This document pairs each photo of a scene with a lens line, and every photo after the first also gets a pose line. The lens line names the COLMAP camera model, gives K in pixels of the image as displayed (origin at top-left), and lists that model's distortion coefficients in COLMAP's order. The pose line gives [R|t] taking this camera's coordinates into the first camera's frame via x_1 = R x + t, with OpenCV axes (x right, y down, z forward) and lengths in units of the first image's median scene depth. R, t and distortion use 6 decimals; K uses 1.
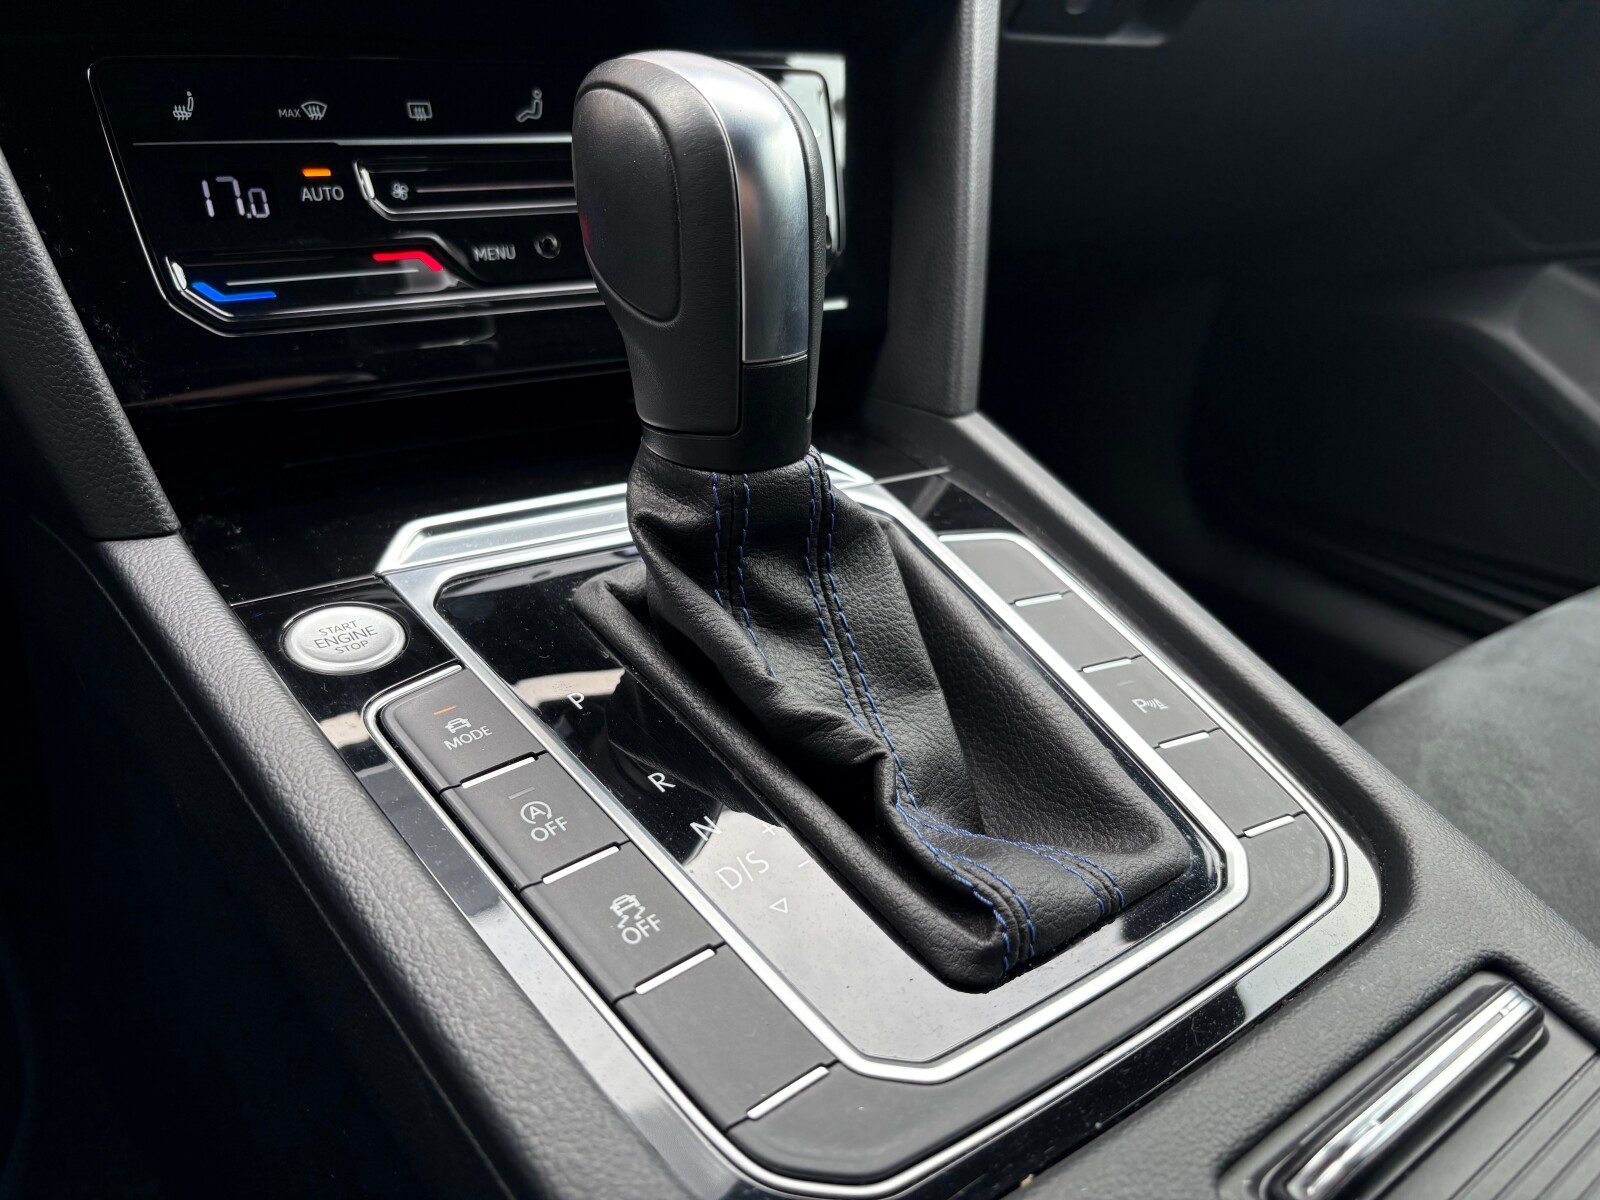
lens RADIAL K [[1242.8, 0, 800.0], [0, 1242.8, 600.0], [0, 0, 1]] dist [0.000646, -0.046049]
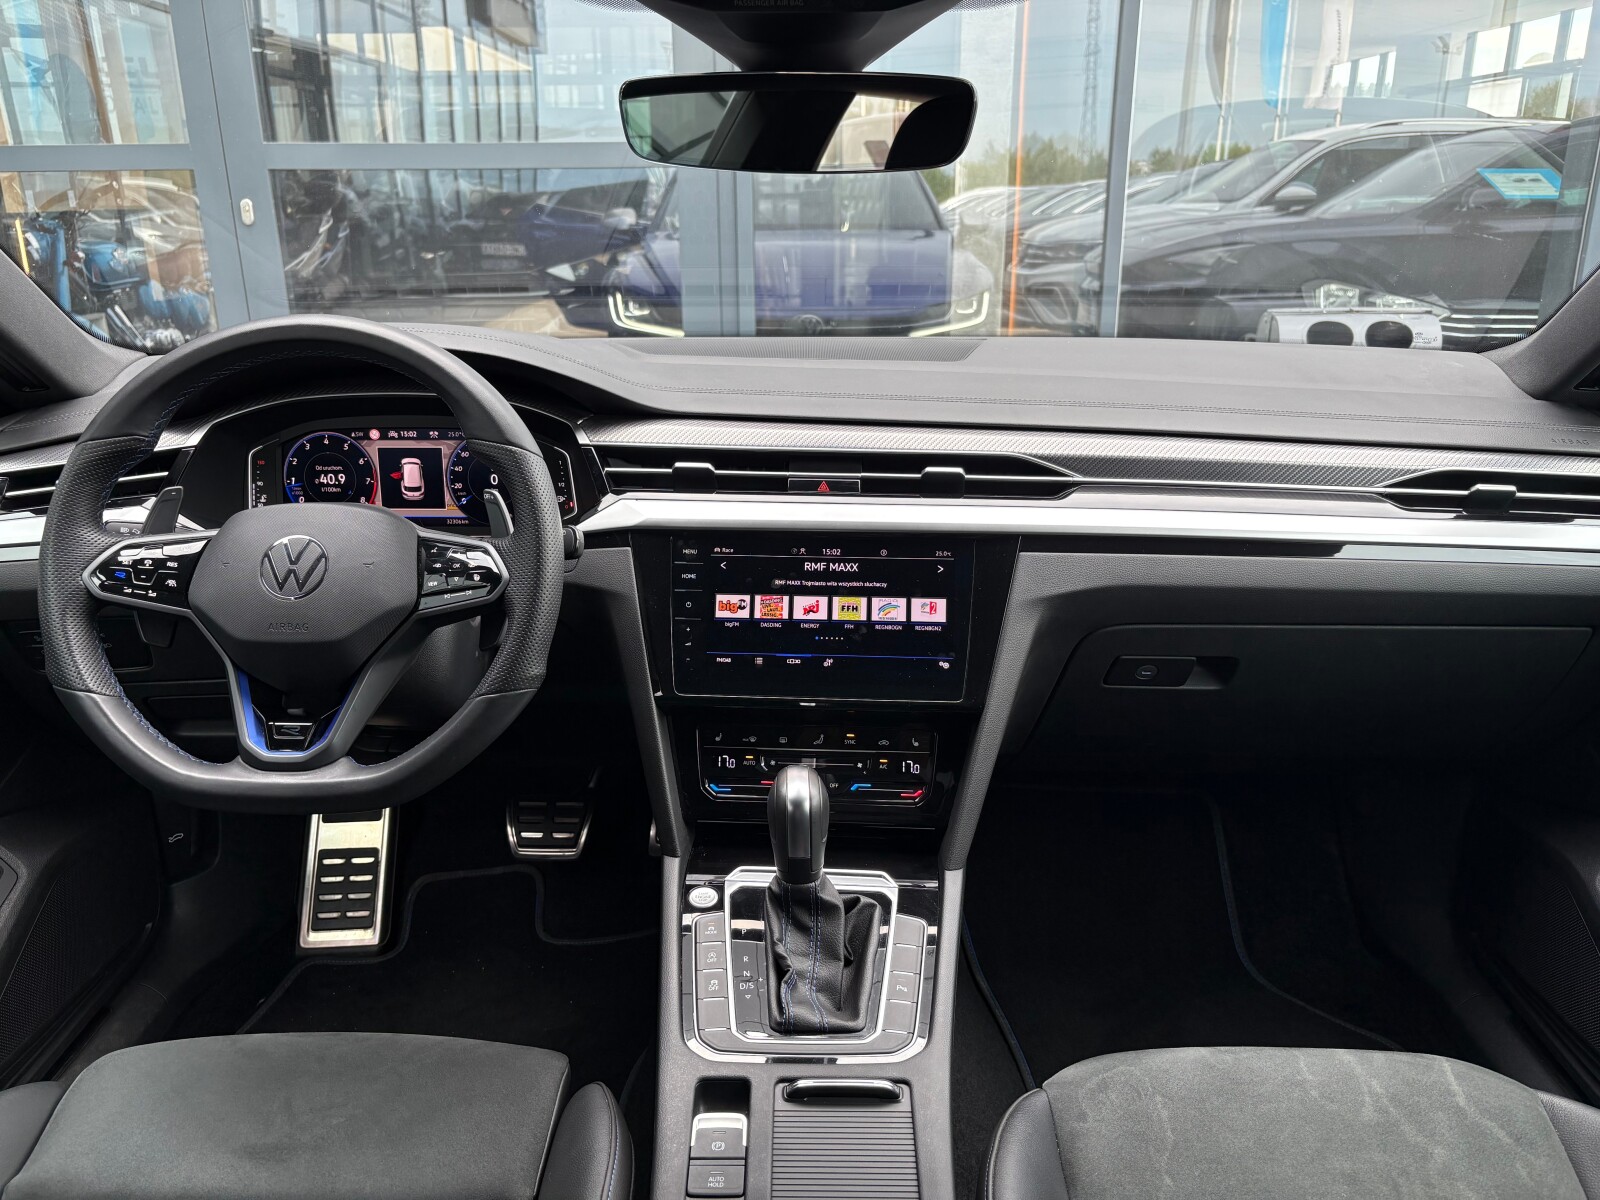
lens RADIAL K [[1209.0, 0, 800.0], [0, 1209.0, 600.0], [0, 0, 1]] dist [0.009066, -0.004958]
pose [[0.790579, 0.134495, -0.597408, 1.924280], [-0.246517, 0.962939, -0.109440, -0.502109], [0.560548, 0.233793, 0.794435, -1.950770]]
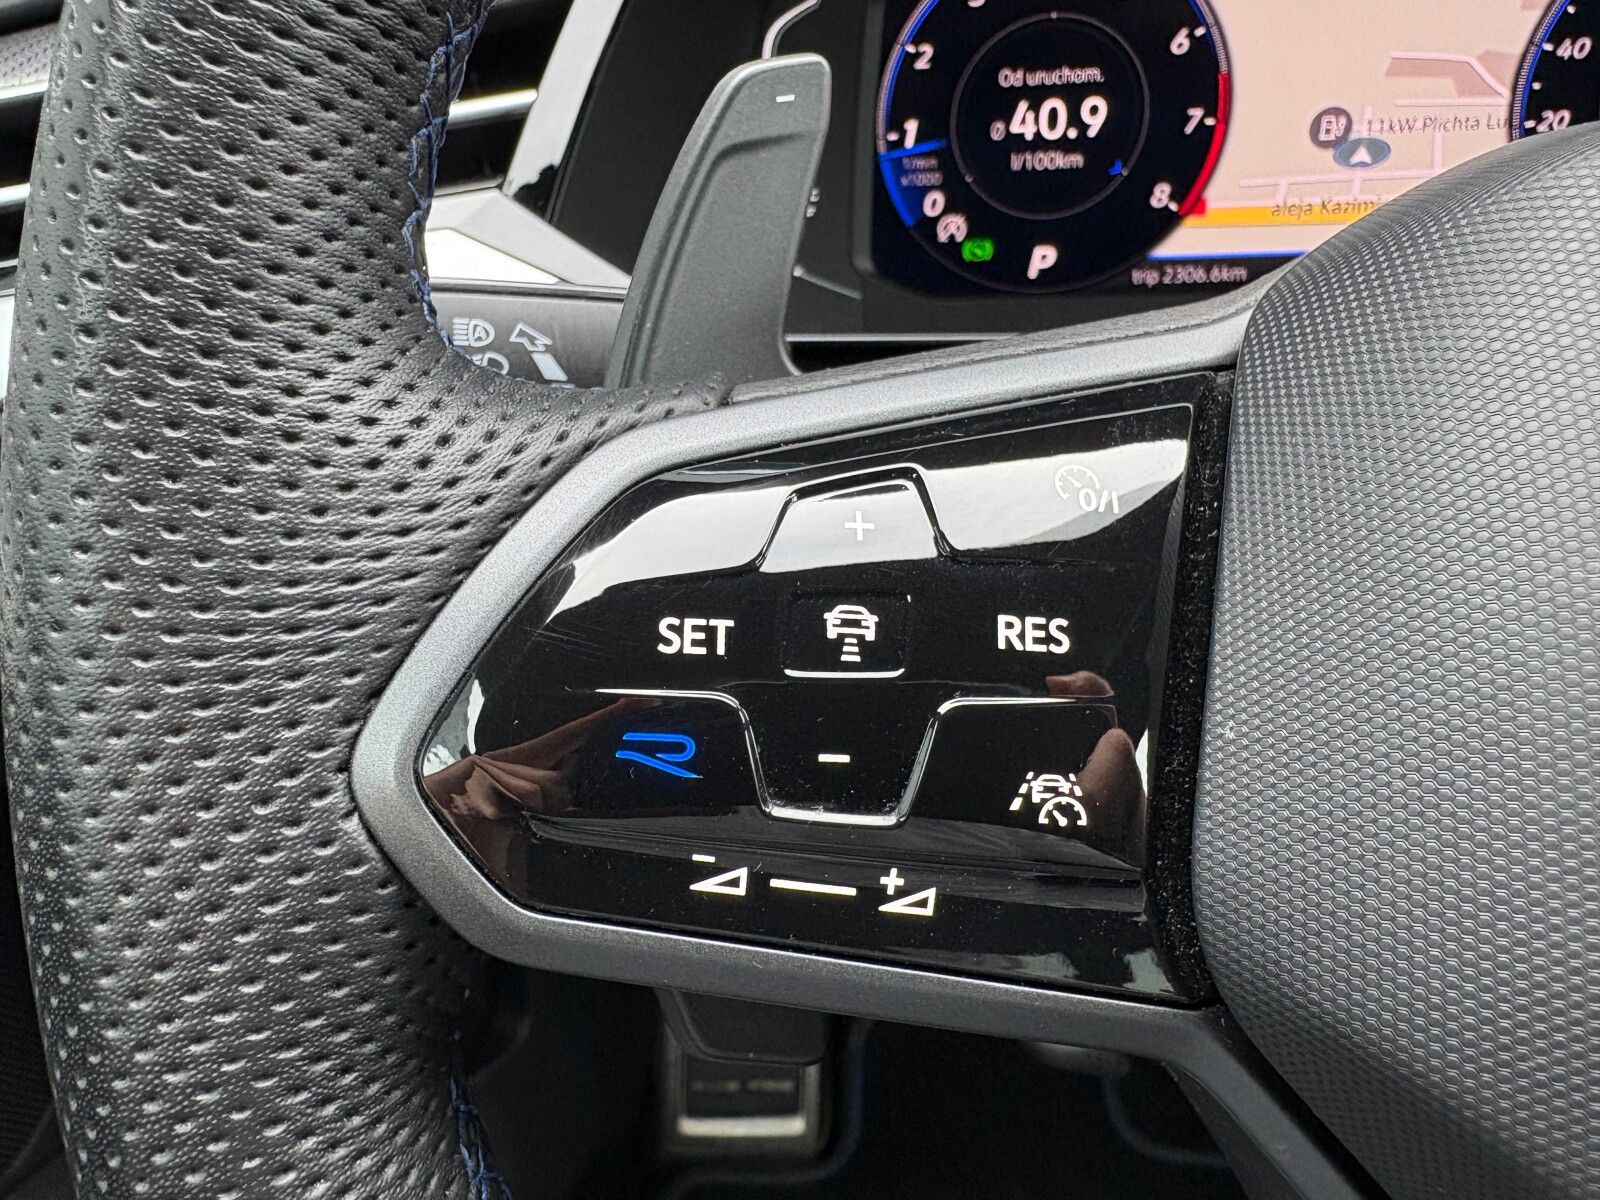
lens RADIAL K [[1293.8, 0, 724.4], [0, 1293.8, 596.9], [0, 0, 1]] dist [0.006896, 0.001664]
pose [[0.696609, 0.233460, -0.678404, -1.199007], [-0.240167, 0.966903, 0.086130, -0.558772], [0.676059, 0.102932, 0.729623, -0.686337]]
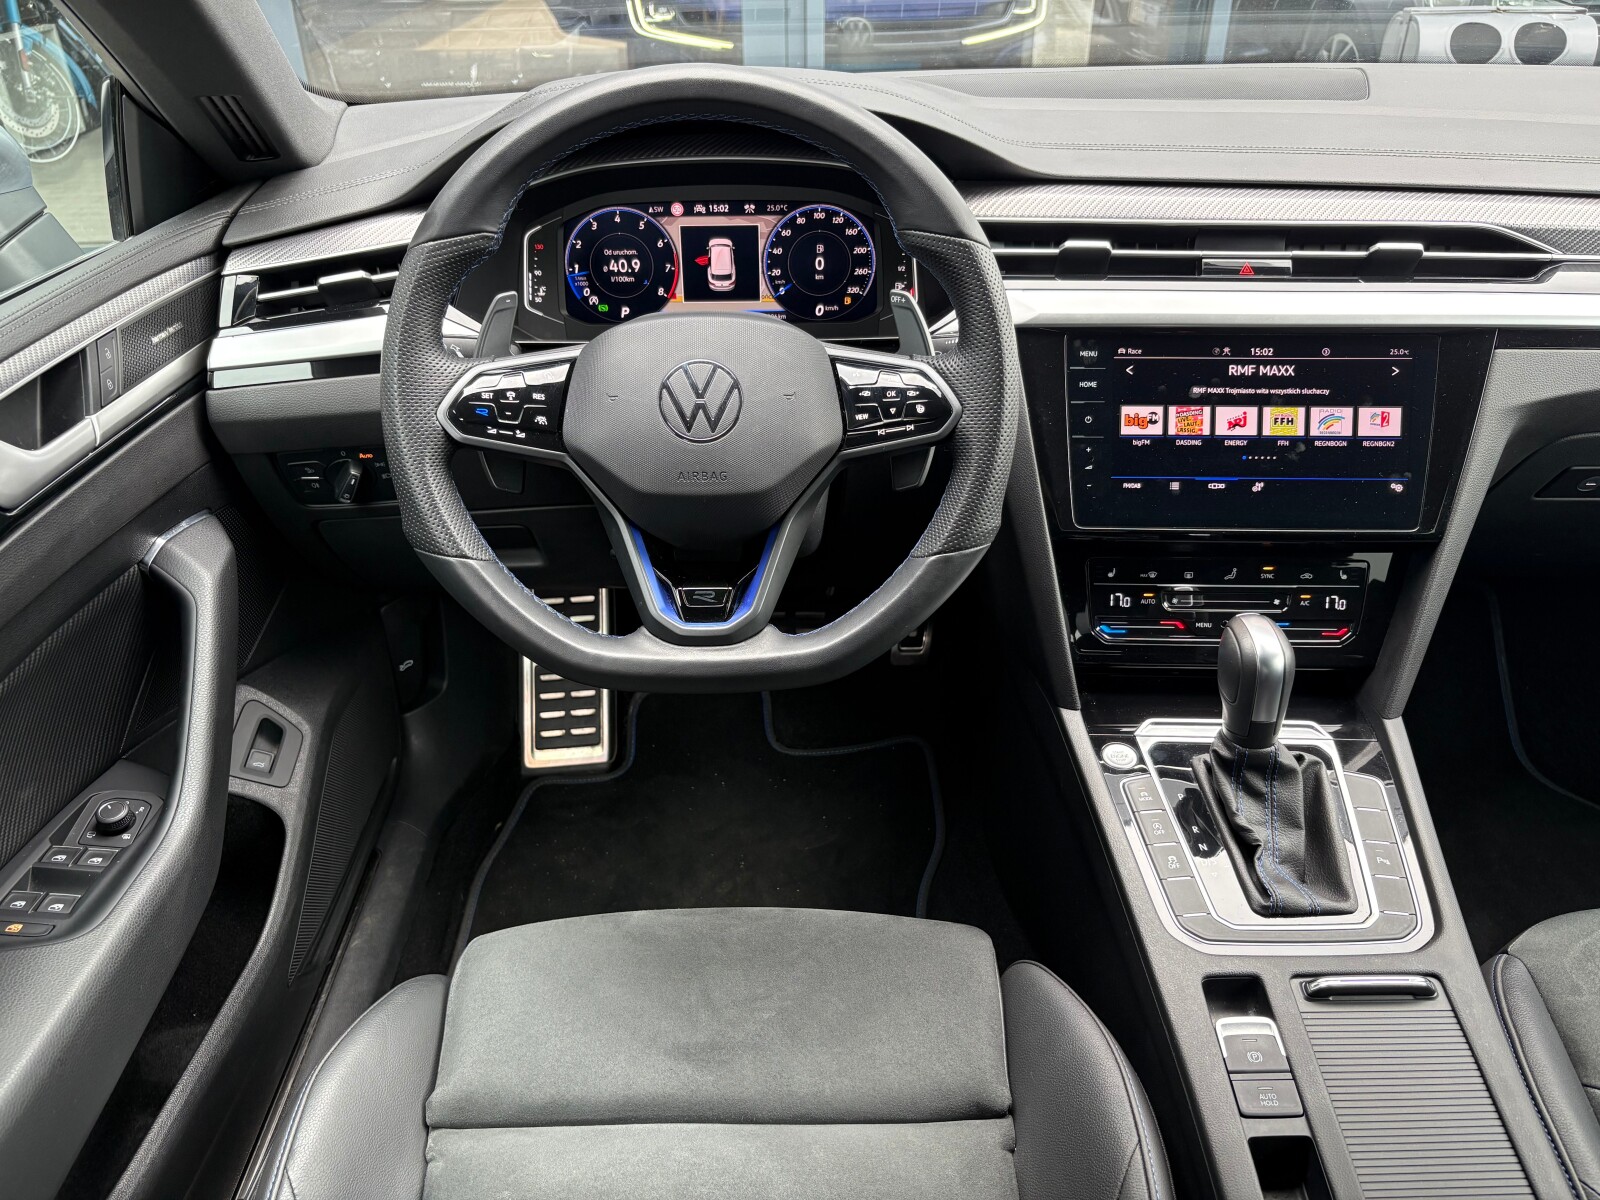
lens RADIAL K [[1224.4, 0, 810.6], [0, 1224.4, 601.0], [0, 0, 1]] dist [0.050555, -0.075709]
pose [[0.803433, 0.244204, -0.543009, 0.661161], [-0.229007, 0.968603, 0.096766, -0.497928], [0.549591, 0.046608, 0.834133, -2.228879]]
